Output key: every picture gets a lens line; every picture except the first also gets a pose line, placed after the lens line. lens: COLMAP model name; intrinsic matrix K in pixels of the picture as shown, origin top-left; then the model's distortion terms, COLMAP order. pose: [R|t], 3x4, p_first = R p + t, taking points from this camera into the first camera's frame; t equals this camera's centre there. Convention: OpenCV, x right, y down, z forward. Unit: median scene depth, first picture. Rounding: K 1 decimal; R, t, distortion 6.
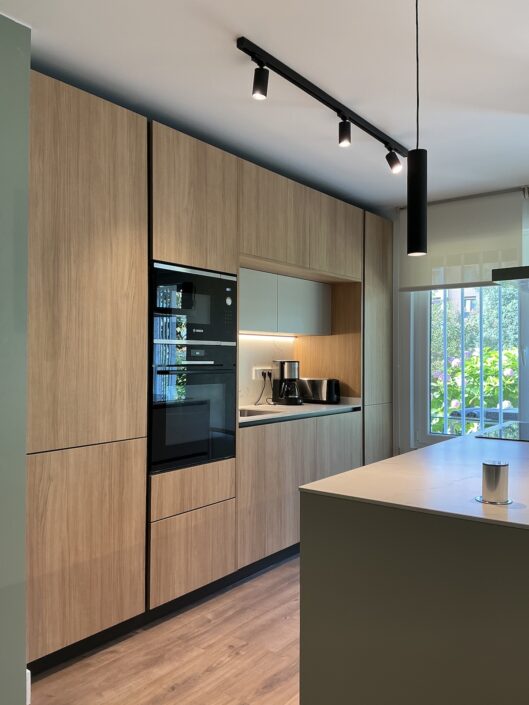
lens RADIAL K [[587.6, 0, 267.1], [0, 587.6, 350.3], [0, 0, 1]] dist [0.075072, -0.167701]
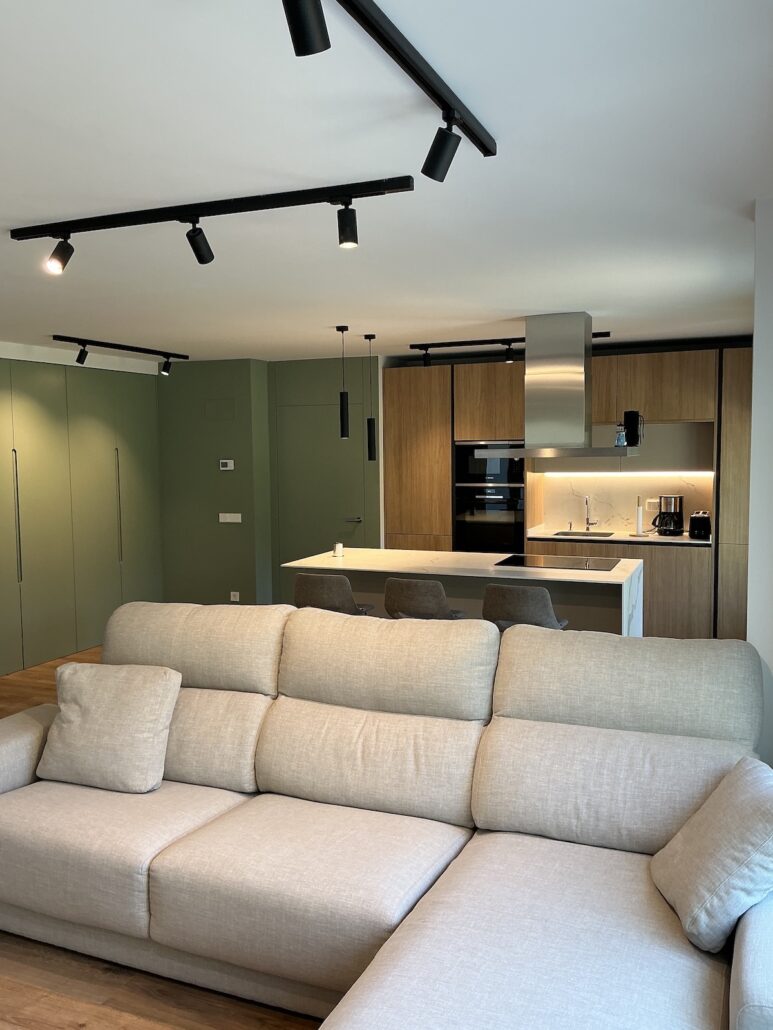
lens RADIAL K [[858.5, 0, 381.9], [0, 858.5, 507.7], [0, 0, 1]] dist [0.075072, -0.167701]
pose [[0.222105, 0.064812, -0.972866, 2.516953], [0.025372, 0.997066, 0.072217, -0.152415], [0.974693, -0.040723, 0.219809, 0.183387]]
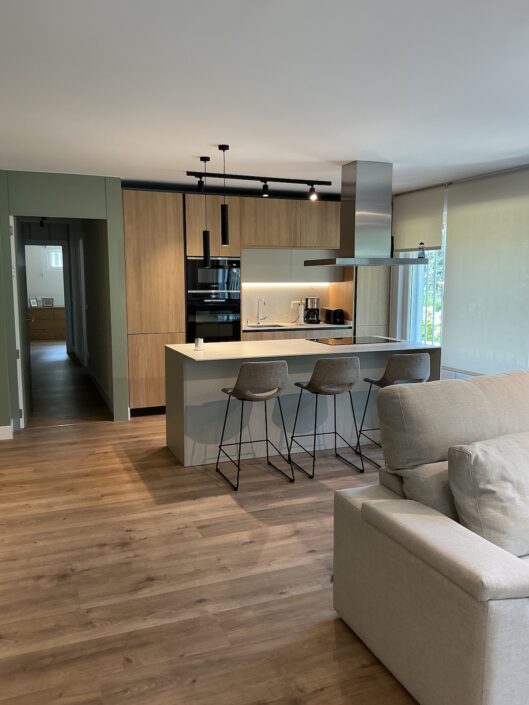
lens RADIAL K [[587.6, 0, 266.6], [0, 587.6, 351.5], [0, 0, 1]] dist [0.075072, -0.167701]
pose [[0.856694, 0.061398, -0.512157, 1.339794], [0.009123, 0.990932, 0.134054, -0.094862], [0.515744, -0.119516, 0.848366, -0.880186]]
